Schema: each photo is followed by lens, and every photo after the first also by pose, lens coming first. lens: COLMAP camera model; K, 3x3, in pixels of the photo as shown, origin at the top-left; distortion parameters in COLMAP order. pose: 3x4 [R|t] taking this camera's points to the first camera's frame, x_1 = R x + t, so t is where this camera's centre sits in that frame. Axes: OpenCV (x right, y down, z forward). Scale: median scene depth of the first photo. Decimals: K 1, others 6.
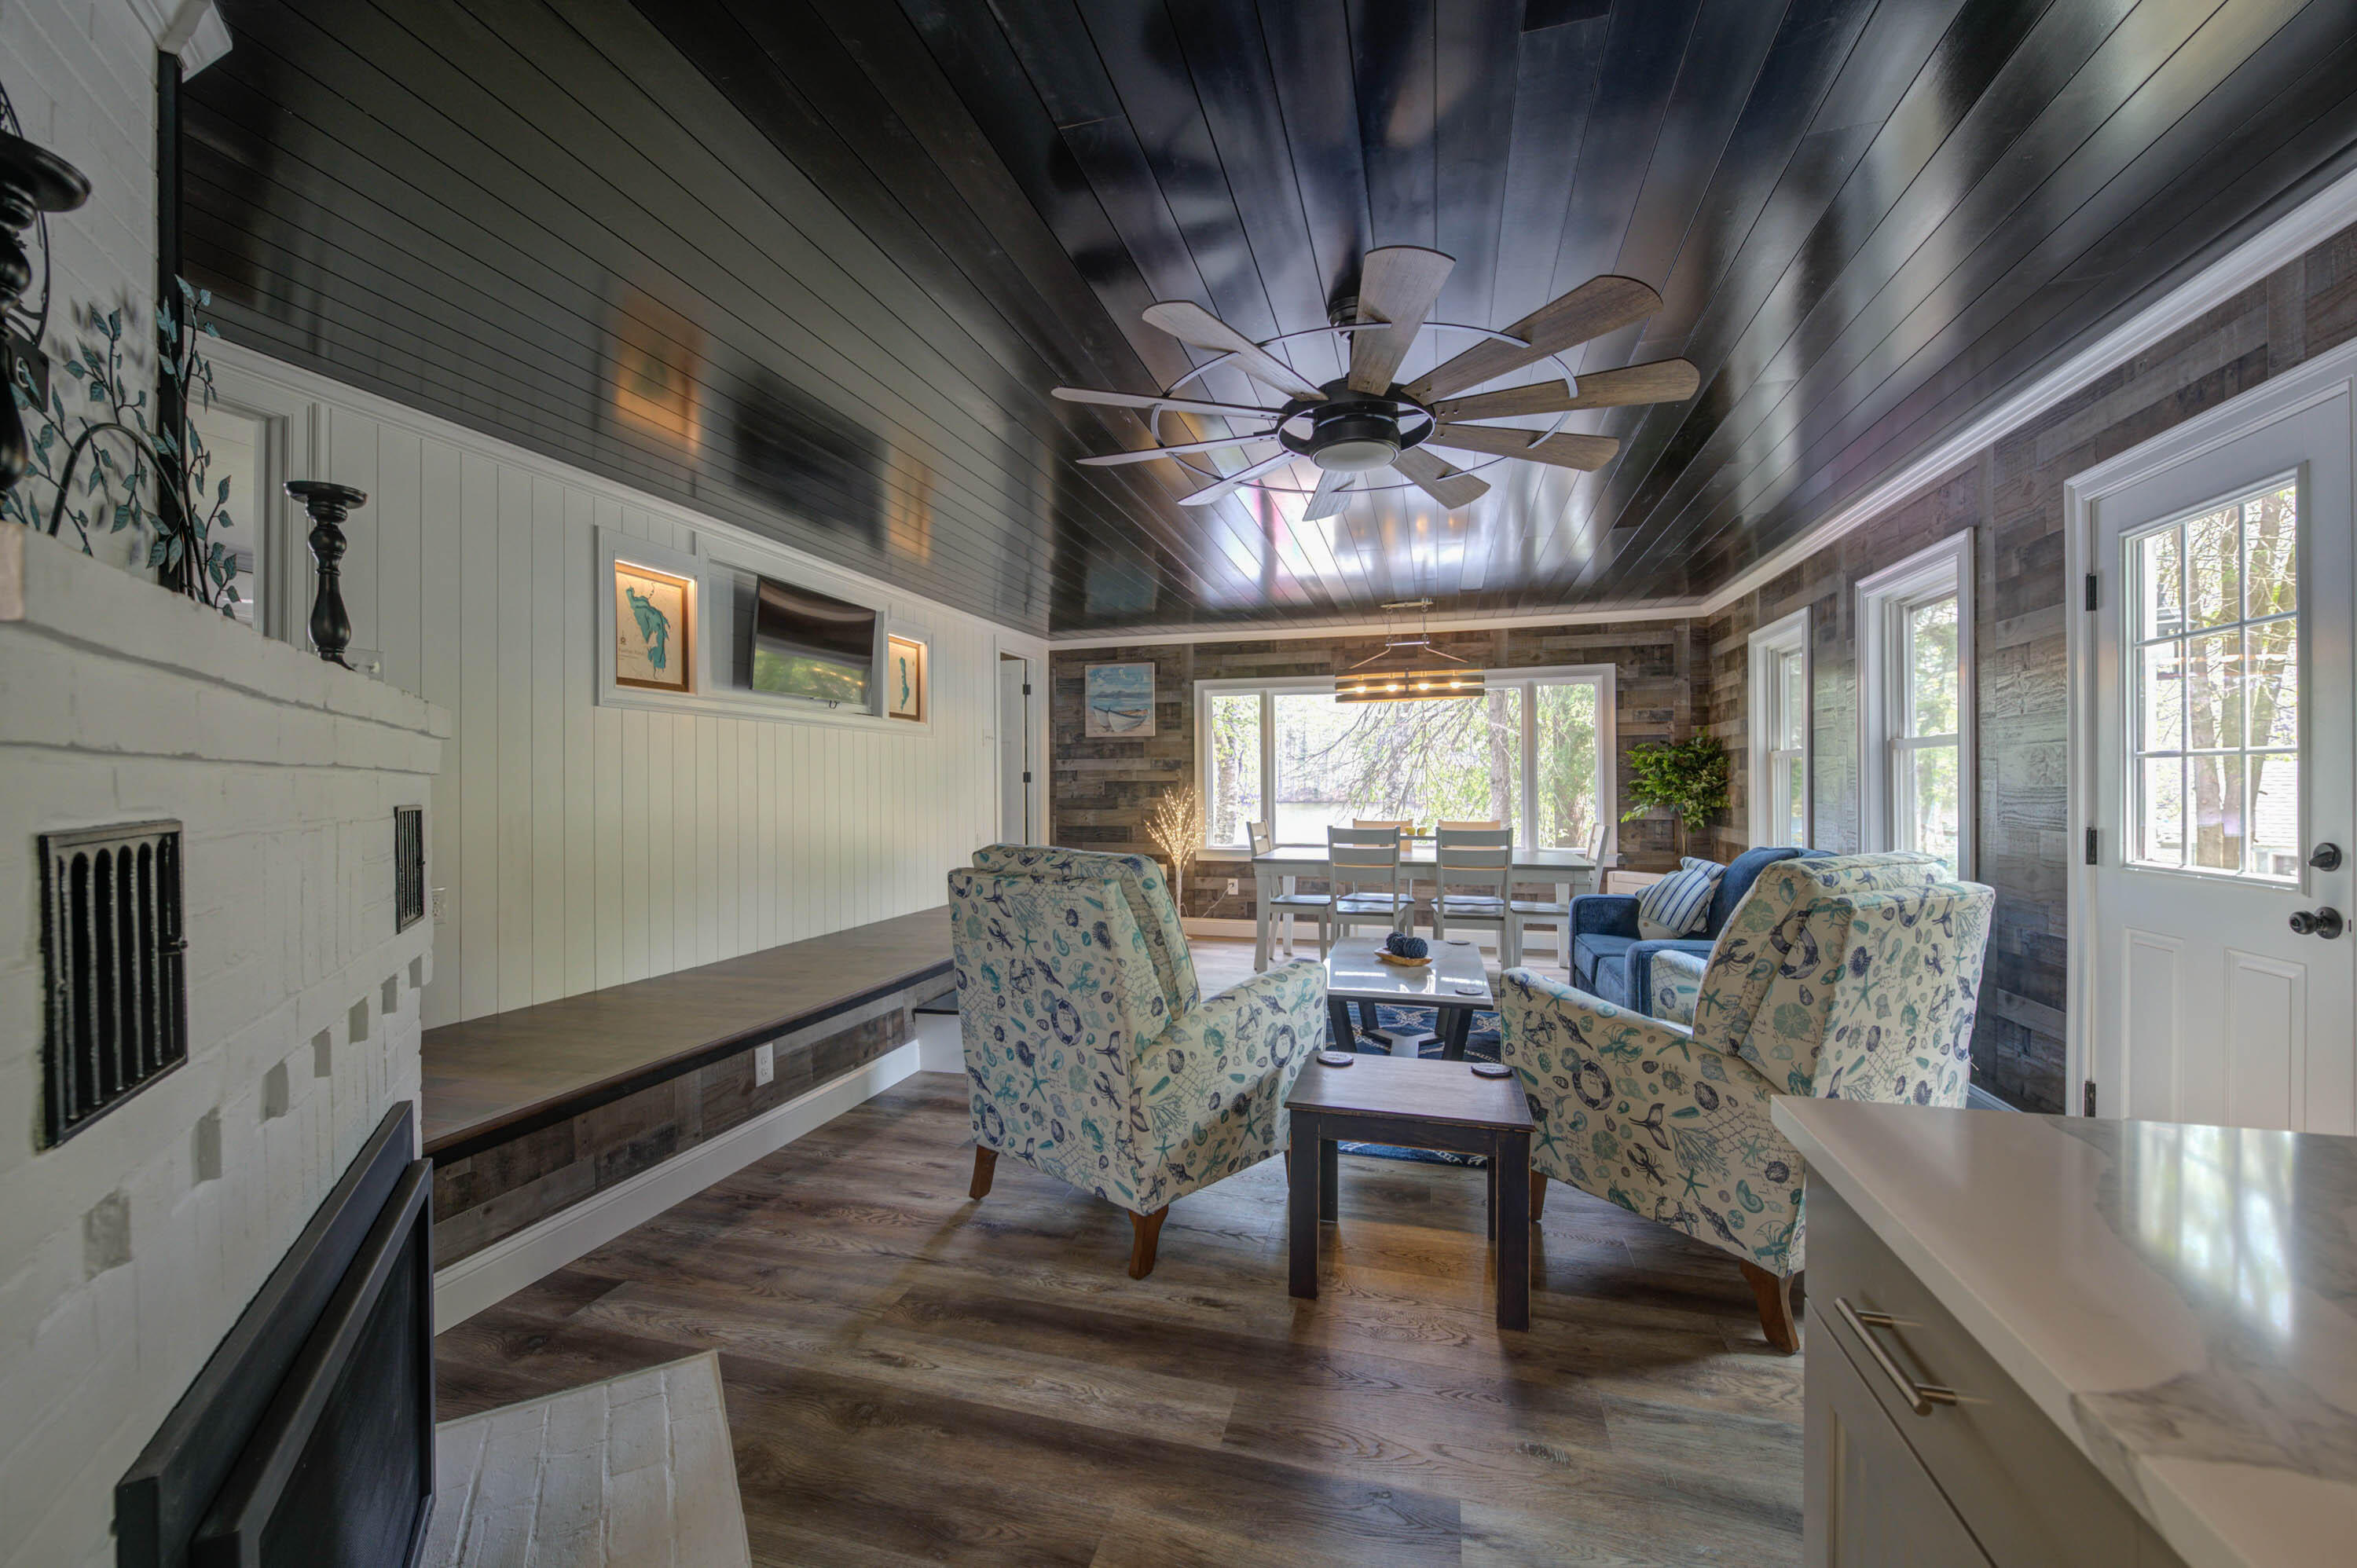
lens RADIAL K [[931.8, 0, 1169.4], [0, 931.8, 792.3], [0, 0, 1]] dist [0.002002, -0.003027]
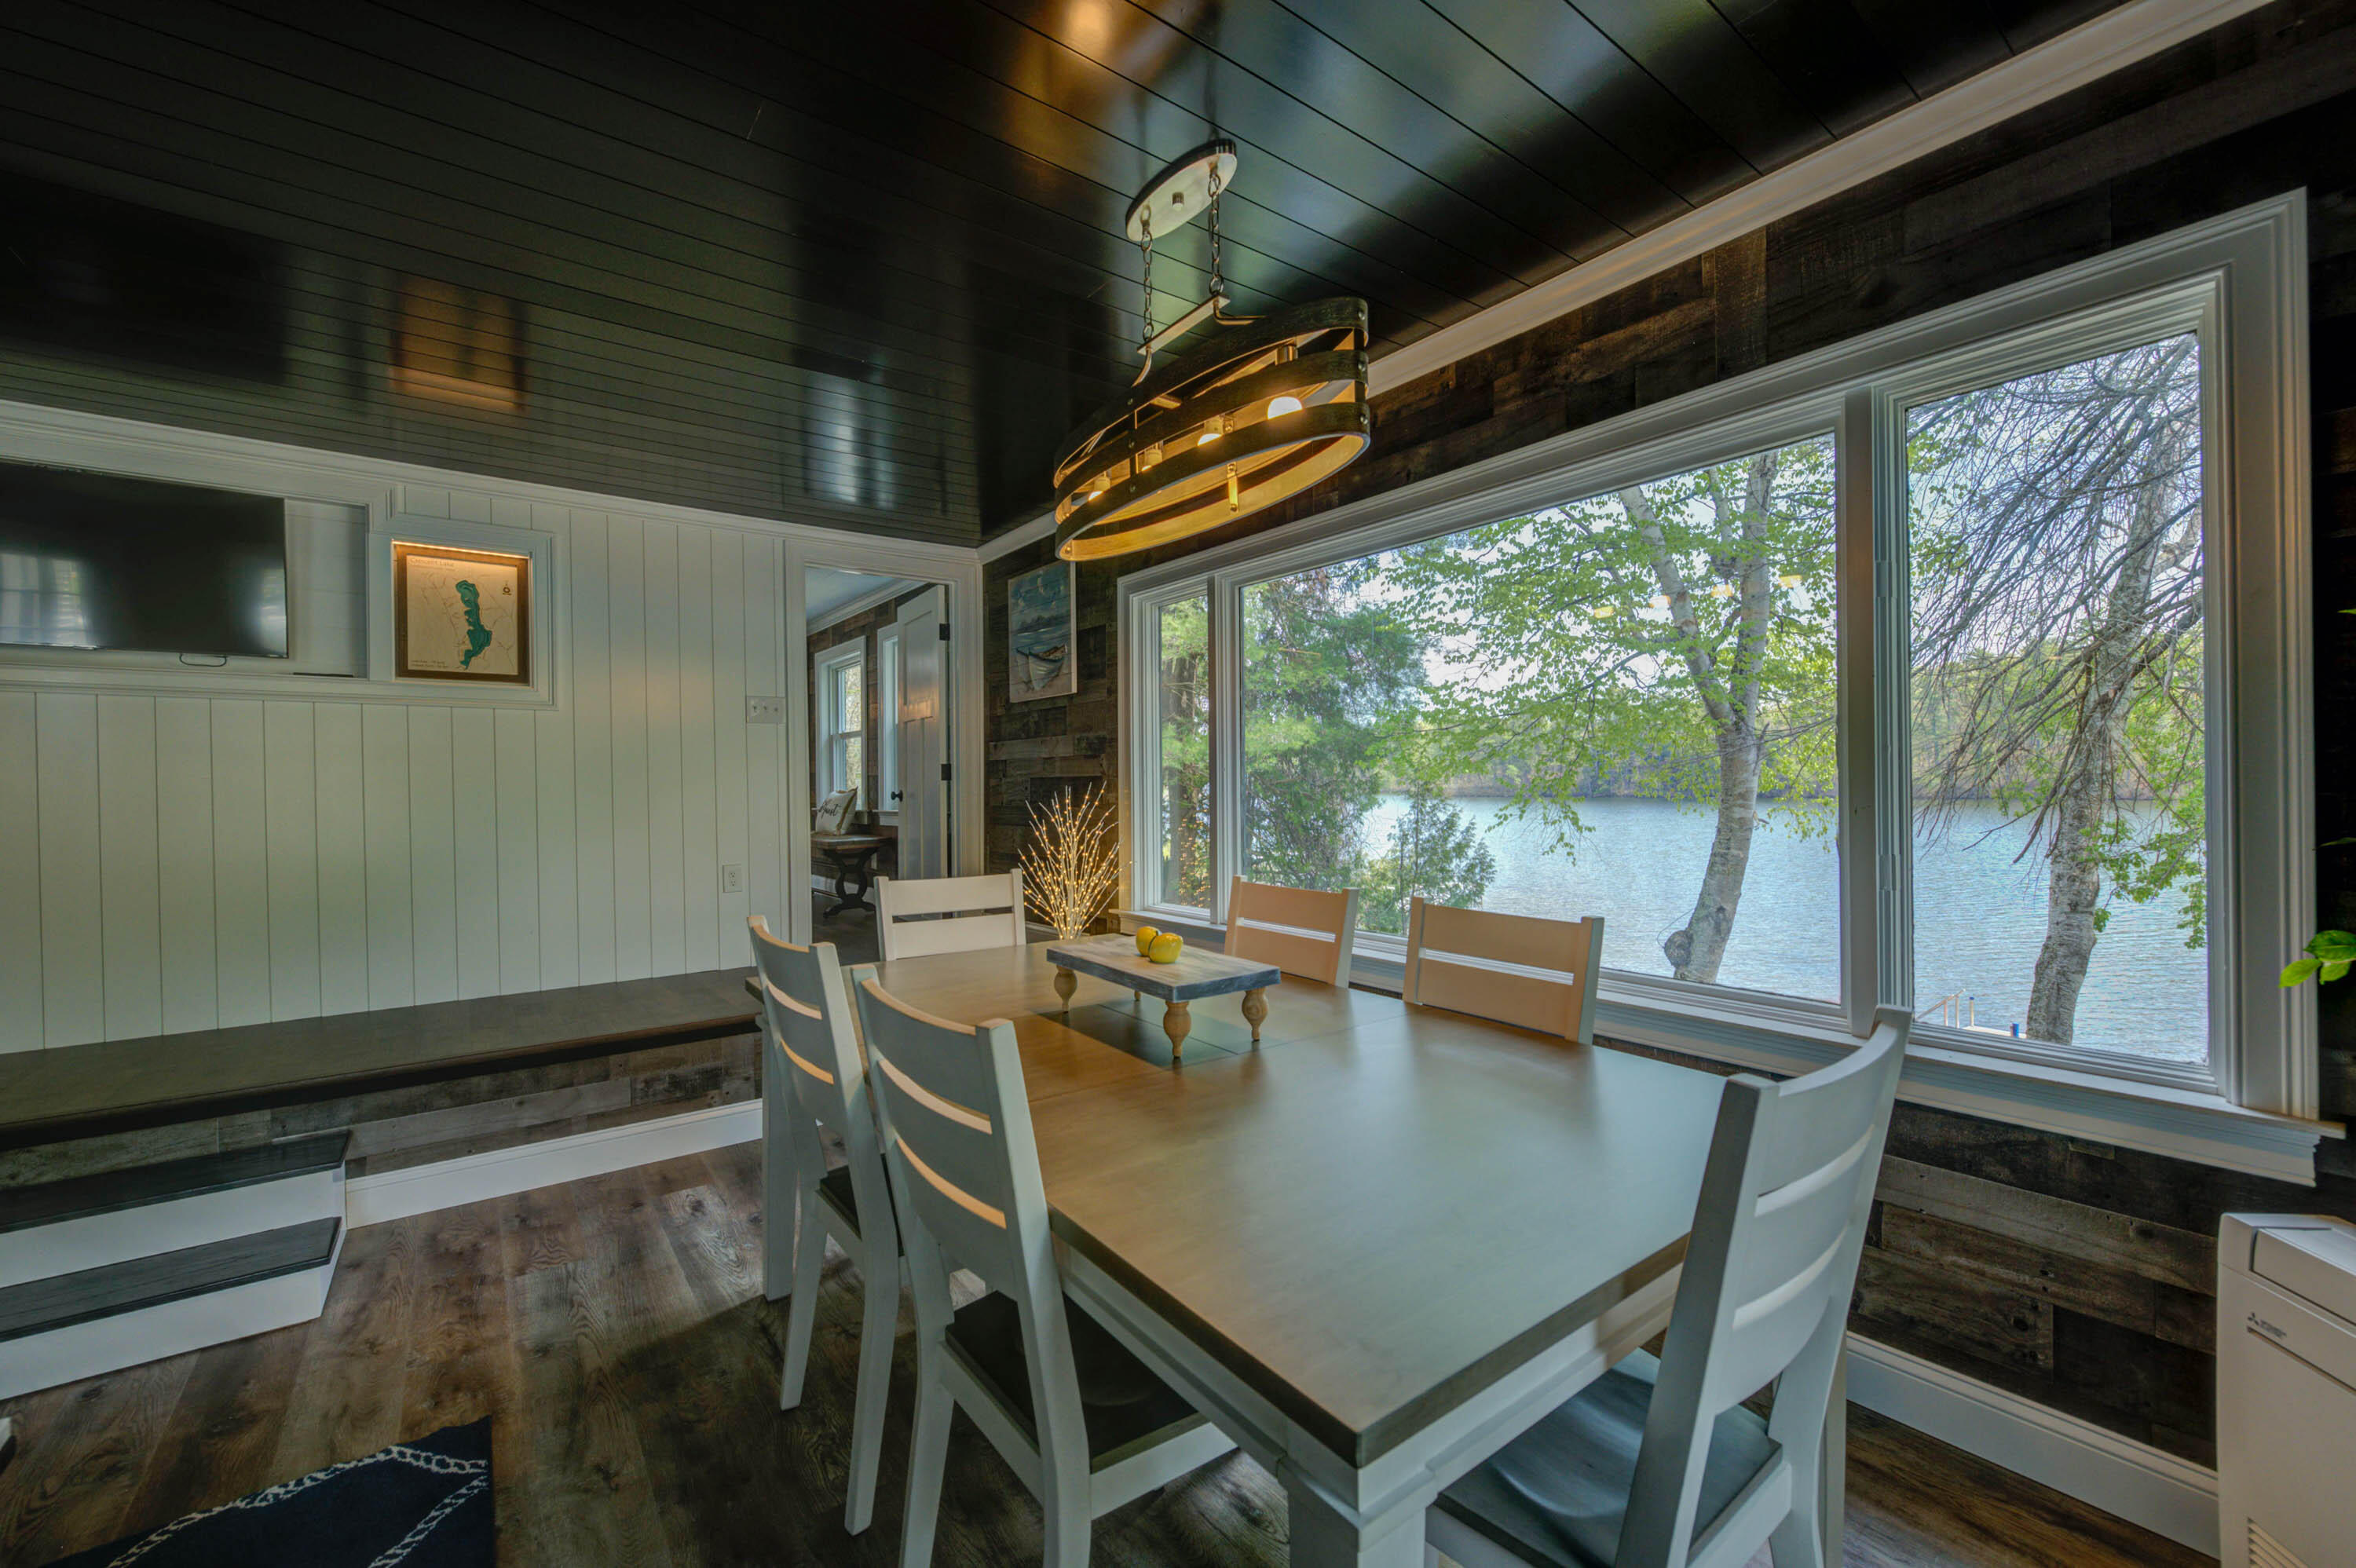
lens RADIAL K [[931.4, 0, 1180.7], [0, 931.4, 784.7], [0, 0, 1]] dist [0.002002, -0.003027]
pose [[0.799288, -0.002081, -0.600945, 0.462798], [0.001354, 0.999998, -0.001663, -0.008600], [0.600947, 0.000516, 0.799289, 0.791924]]
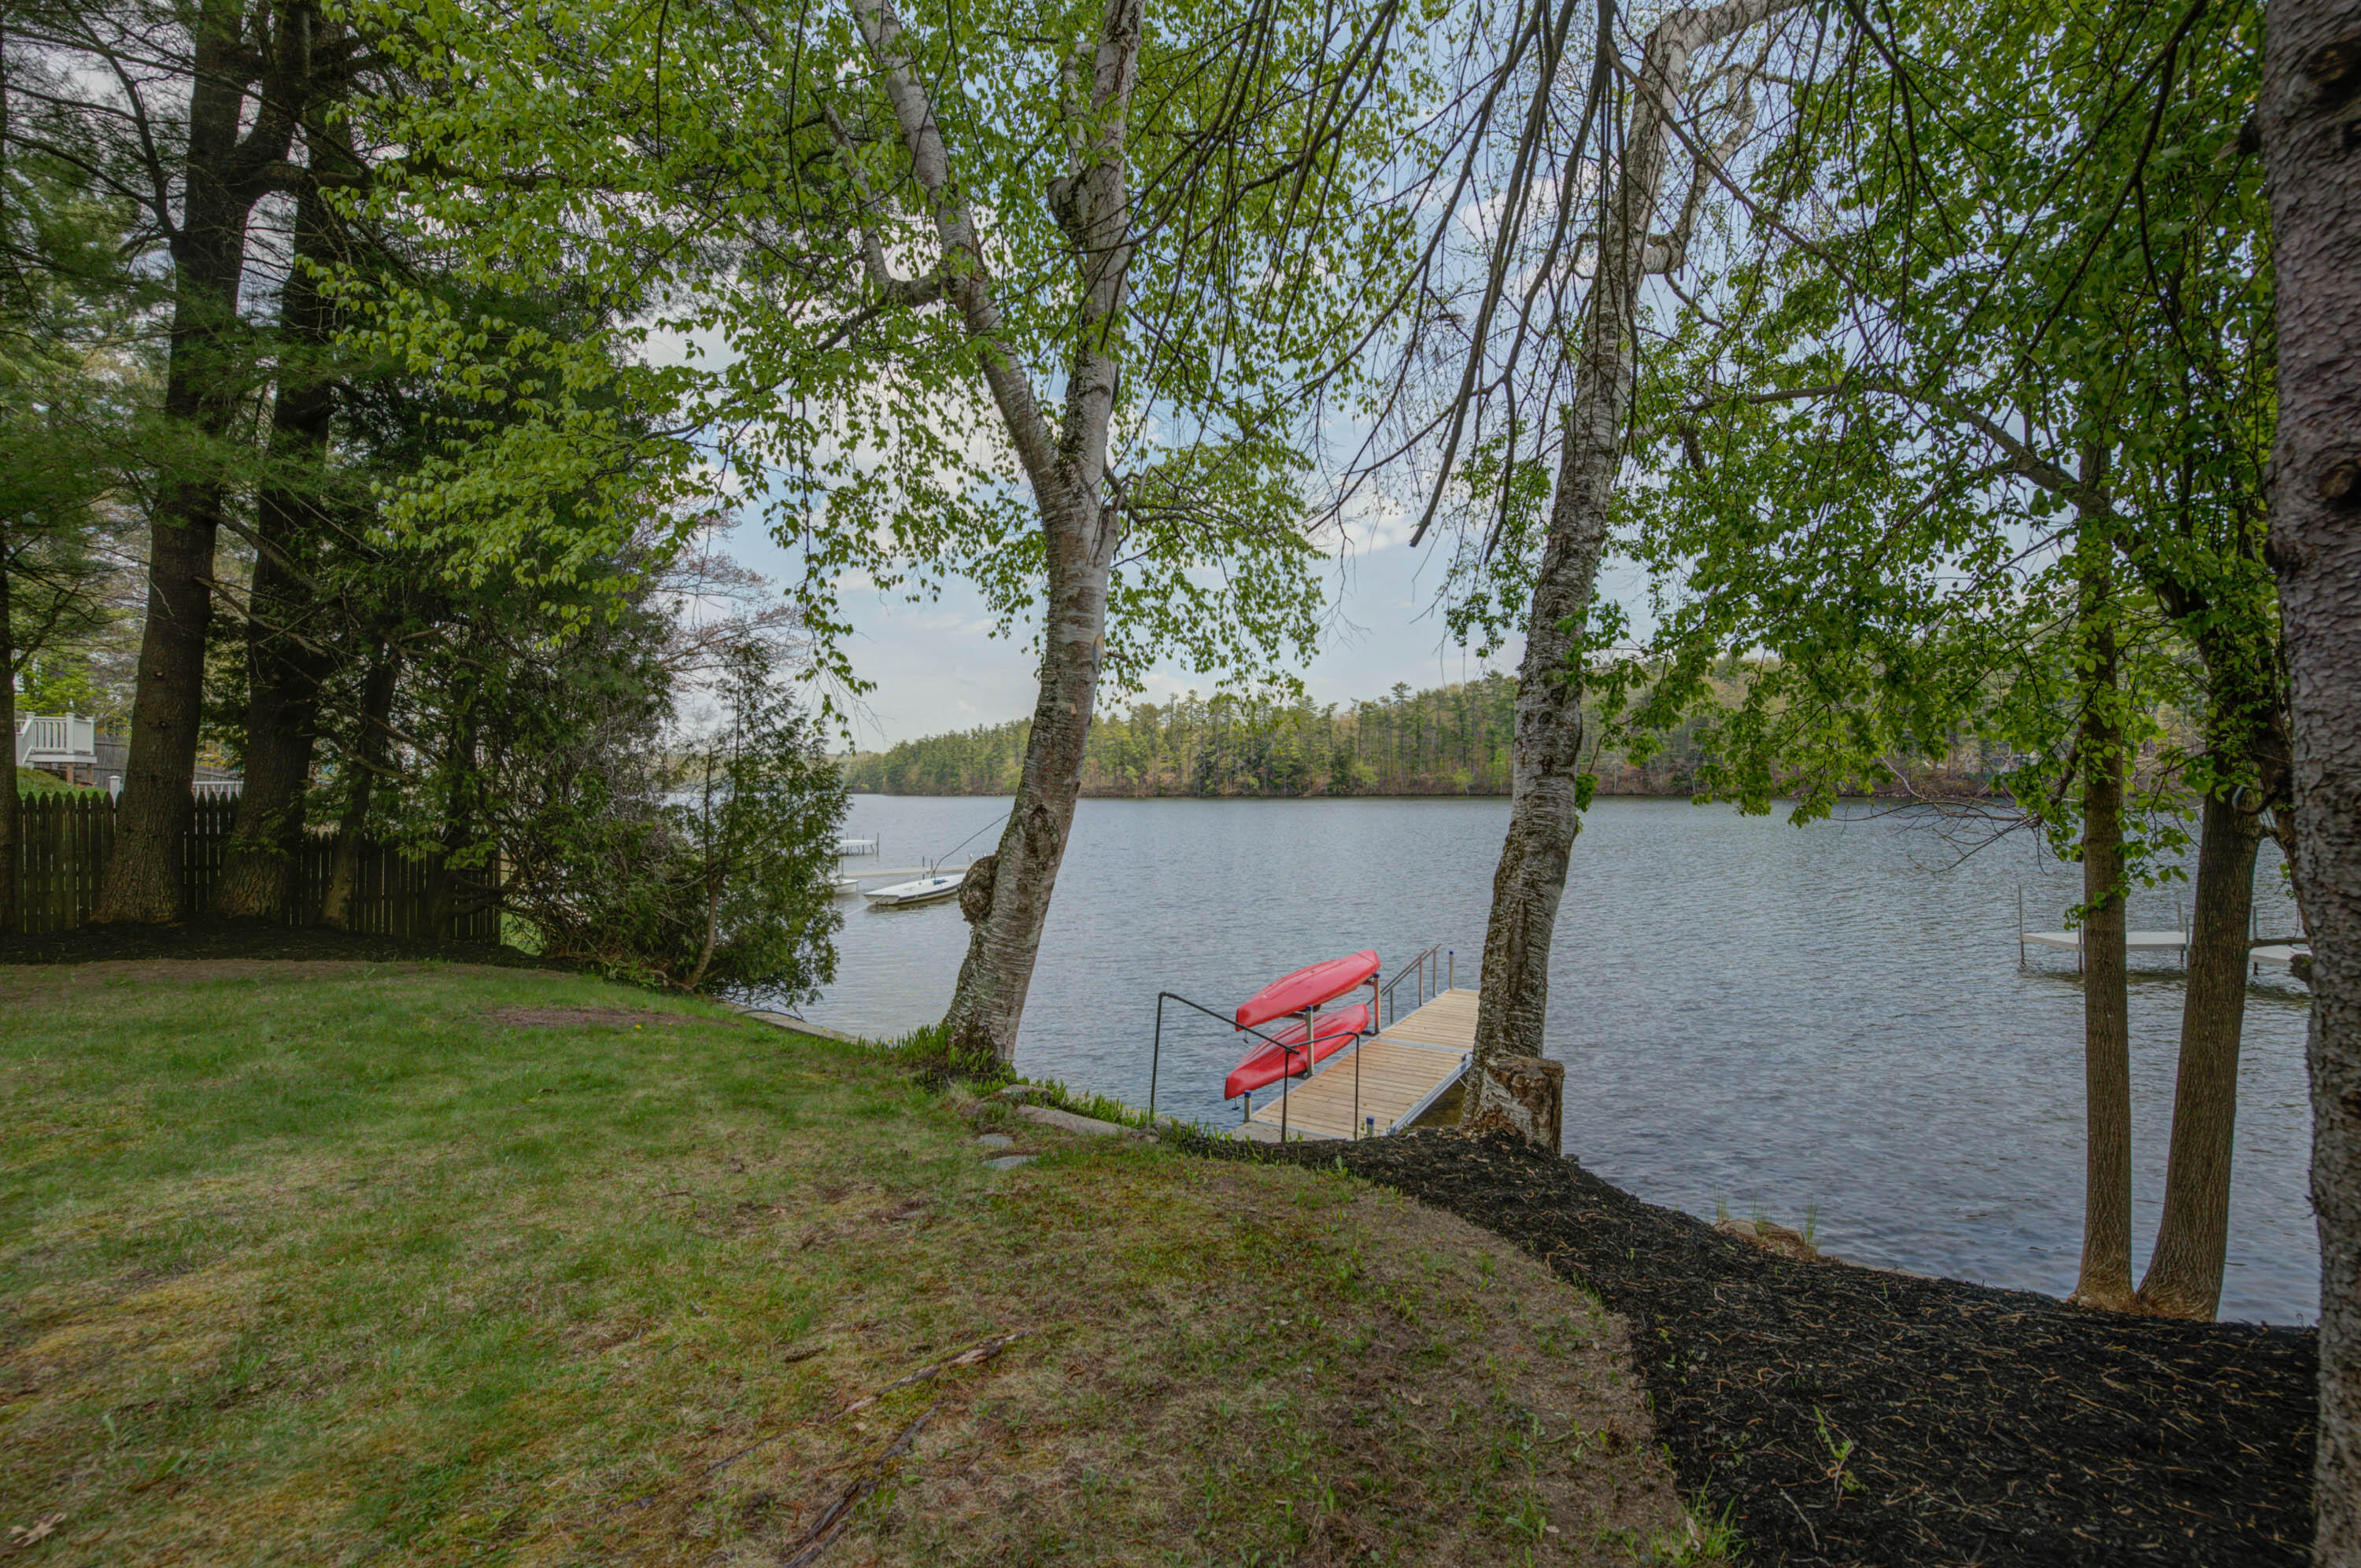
lens RADIAL K [[933.3, 0, 1173.3], [0, 933.3, 780.6], [0, 0, 1]] dist [0.002002, -0.003027]
pose [[0.963964, -0.003860, -0.266006, 0.640958], [0.000927, 0.999937, -0.011153, 0.257218], [0.266032, 0.010505, 0.963907, 2.200928]]
